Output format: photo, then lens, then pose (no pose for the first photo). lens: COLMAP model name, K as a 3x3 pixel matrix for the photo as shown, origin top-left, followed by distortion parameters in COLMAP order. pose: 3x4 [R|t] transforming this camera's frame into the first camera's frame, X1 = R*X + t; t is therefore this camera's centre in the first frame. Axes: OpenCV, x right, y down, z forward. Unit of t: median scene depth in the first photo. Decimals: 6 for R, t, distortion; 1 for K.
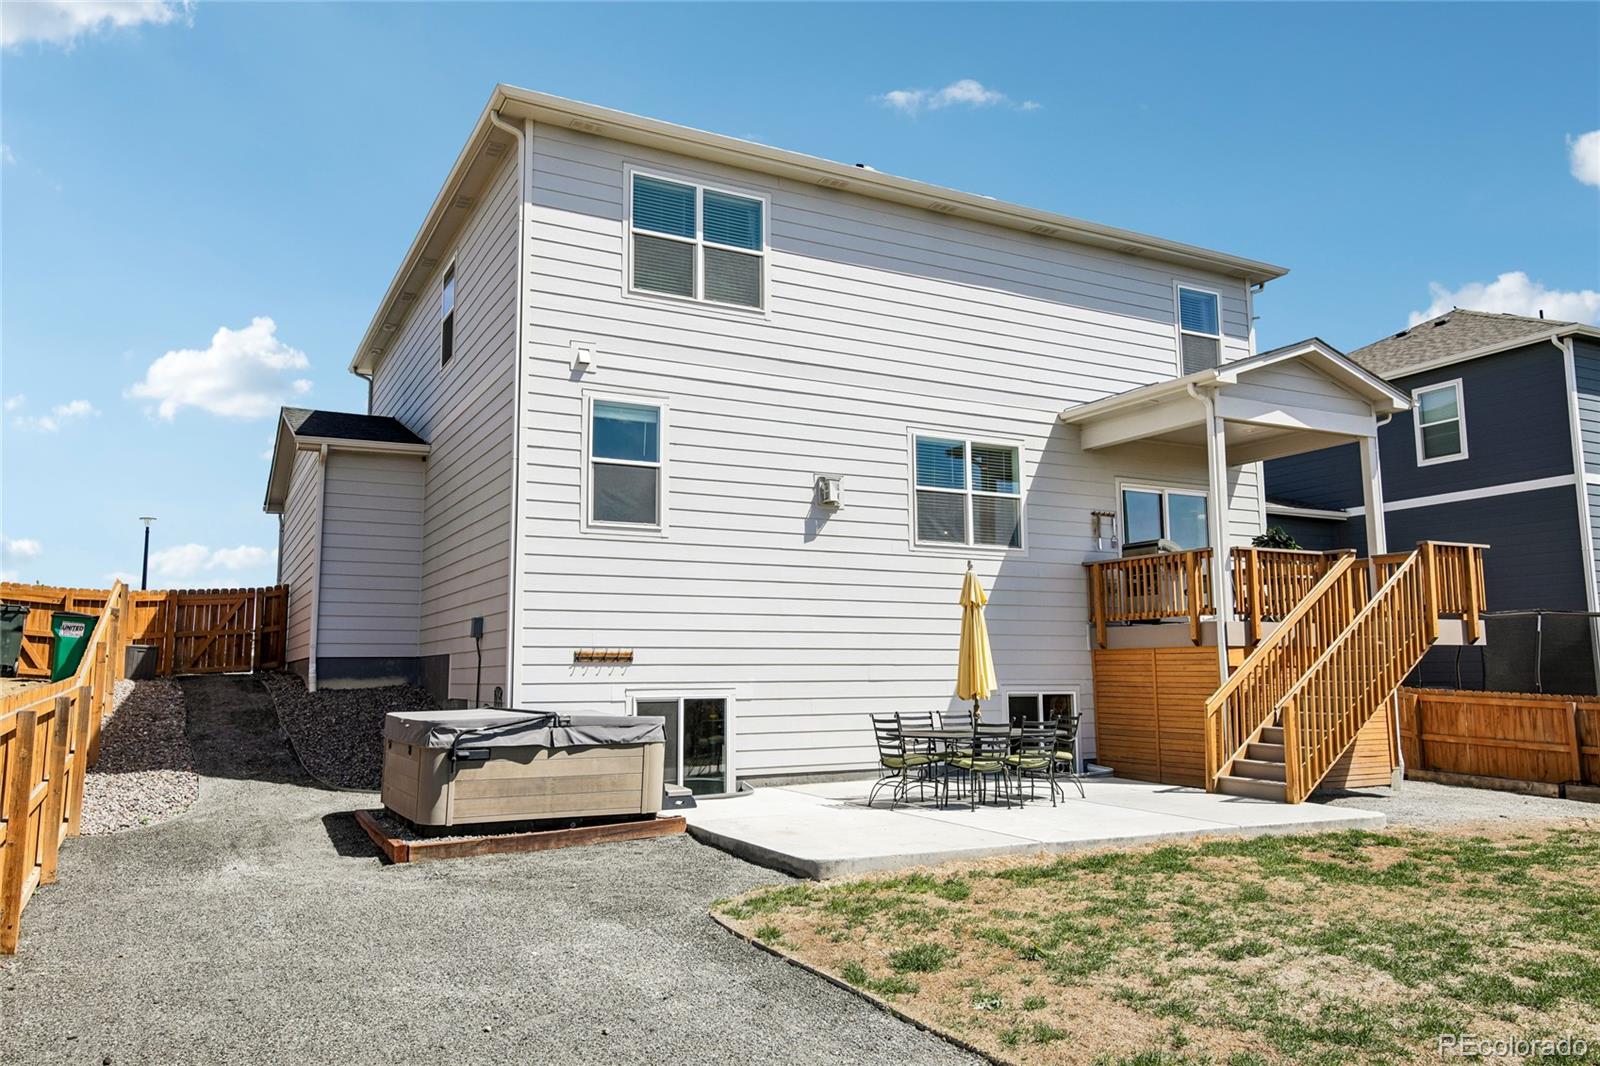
lens RADIAL K [[1135.3, 0, 798.0], [0, 1135.3, 533.0], [0, 0, 1]] dist [0.008797, 0.000342]
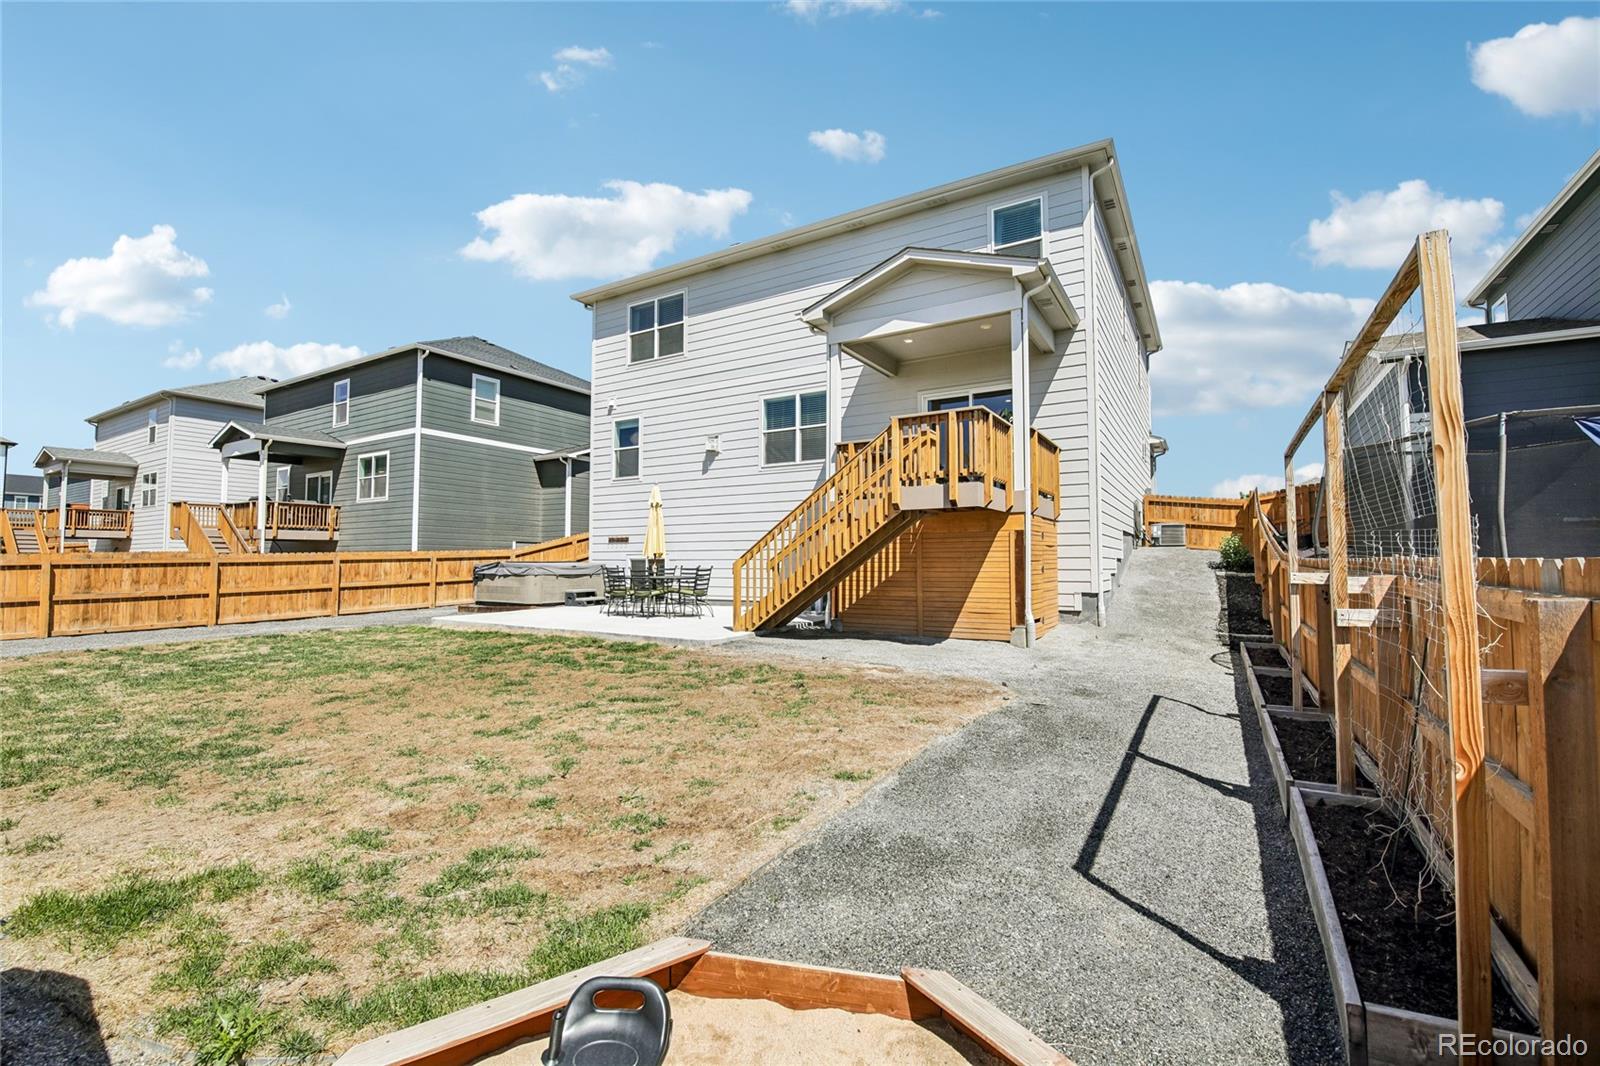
lens RADIAL K [[692.7, 0, 800.3], [0, 692.7, 536.6], [0, 0, 1]] dist [-0.009435, -0.000223]
pose [[0.521571, -0.028491, -0.852732, 1.043451], [0.106646, 0.993781, 0.032026, 0.088882], [0.846516, -0.107644, 0.521366, 0.546040]]
